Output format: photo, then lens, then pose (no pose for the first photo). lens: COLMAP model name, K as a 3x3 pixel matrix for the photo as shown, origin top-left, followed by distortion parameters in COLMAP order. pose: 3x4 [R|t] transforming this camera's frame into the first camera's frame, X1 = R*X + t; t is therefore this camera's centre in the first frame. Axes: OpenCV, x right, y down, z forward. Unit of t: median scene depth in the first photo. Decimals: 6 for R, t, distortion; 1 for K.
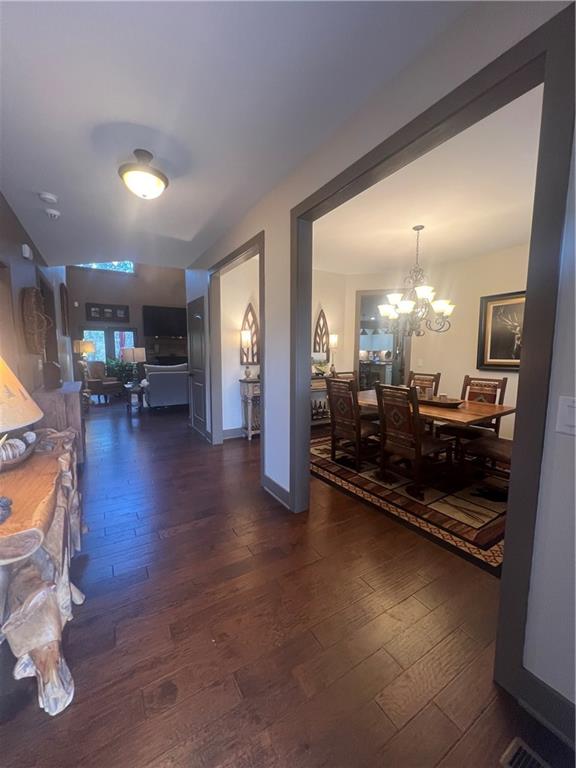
lens RADIAL K [[307.5, 0, 288.0], [0, 307.5, 384.0], [0, 0, 1]] dist [-0.002058, -0.000052]
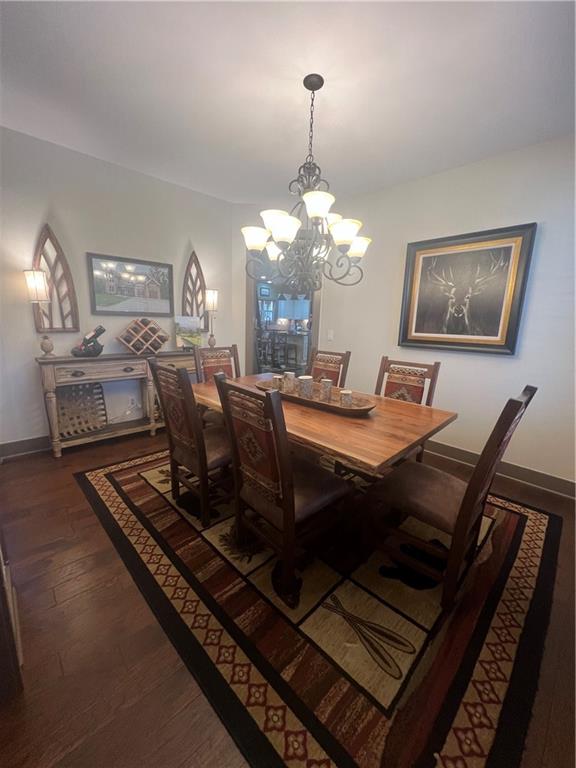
lens RADIAL K [[307.5, 0, 288.0], [0, 307.5, 384.0], [0, 0, 1]] dist [-0.002058, -0.000052]
pose [[0.976795, -0.012053, 0.213837, 0.230249], [-0.009725, 0.994889, 0.100501, -0.033684], [-0.213955, -0.100249, 0.971686, 0.385576]]
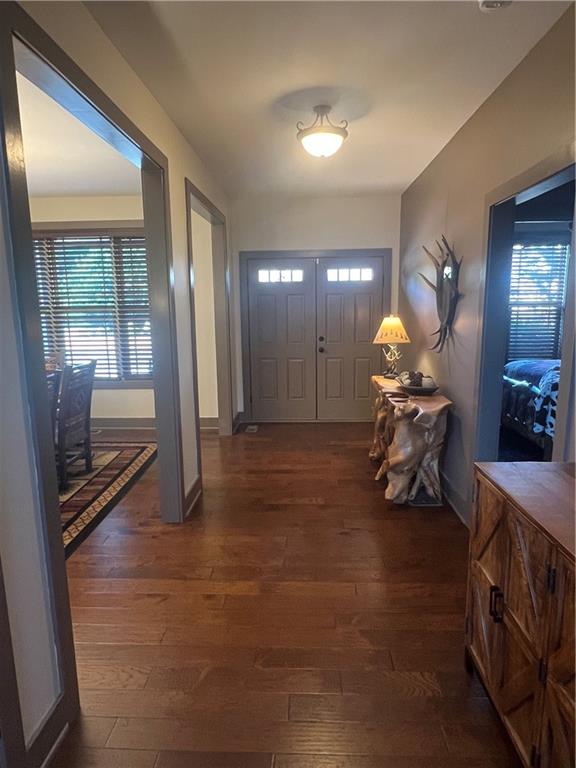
lens RADIAL K [[467.8, 0, 288.0], [0, 467.8, 384.0], [0, 0, 1]] dist [-0.000315, -0.000059]
pose [[-0.832935, -0.084176, 0.546931, -0.675368], [0.073181, 0.962926, 0.259650, -0.184784], [-0.548510, 0.256297, -0.795895, 1.314960]]
